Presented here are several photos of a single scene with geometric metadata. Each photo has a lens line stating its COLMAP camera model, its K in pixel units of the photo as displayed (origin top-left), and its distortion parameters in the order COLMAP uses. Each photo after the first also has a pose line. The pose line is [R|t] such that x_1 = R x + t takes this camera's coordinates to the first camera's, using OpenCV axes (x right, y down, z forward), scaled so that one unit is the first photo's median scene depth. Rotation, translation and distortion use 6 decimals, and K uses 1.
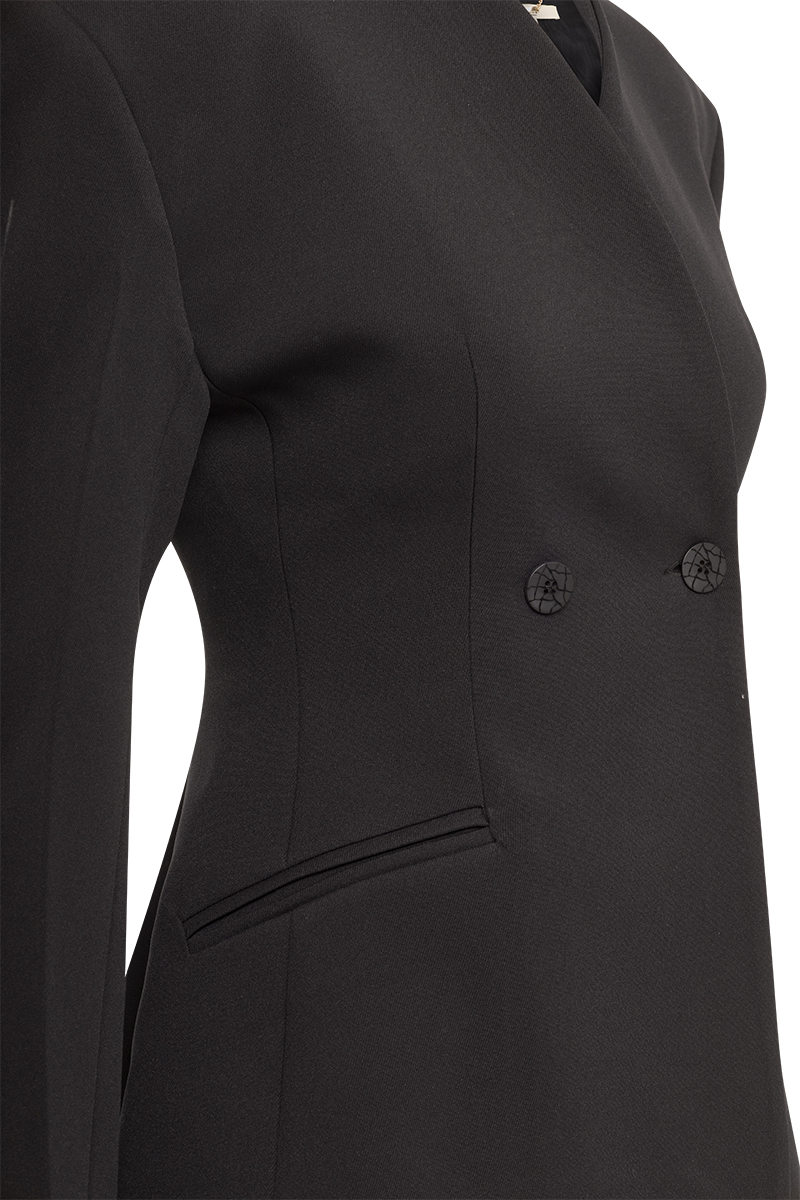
lens RADIAL K [[4581.1, 0, 399.6], [0, 4581.1, 600.5], [0, 0, 1]] dist [-0.078463, 0.000000]
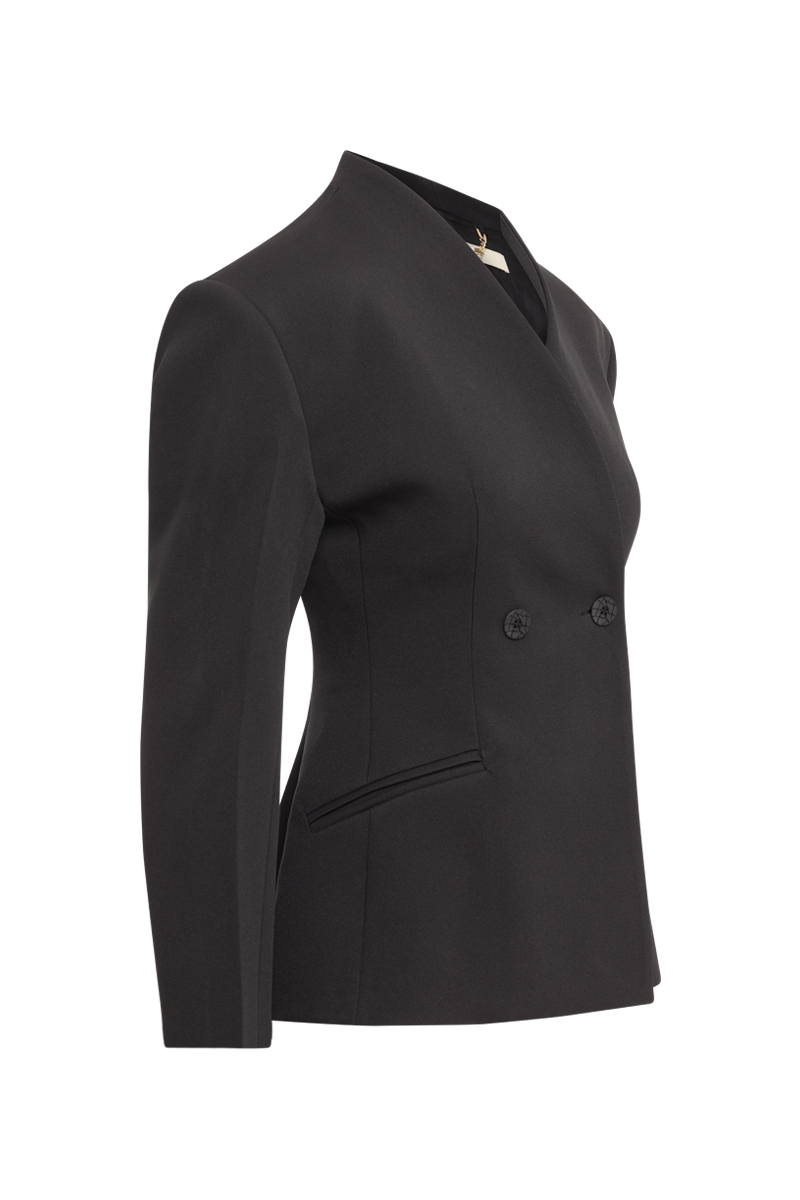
lens RADIAL K [[4581.1, 0, 400.0], [0, 4581.1, 600.0], [0, 0, 1]] dist [-0.078463, 0.000000]
pose [[0.999429, 0.004209, 0.033538, -0.070761], [-0.004504, 0.999952, 0.008728, -0.027303], [-0.033500, -0.008874, 0.999399, -0.744717]]
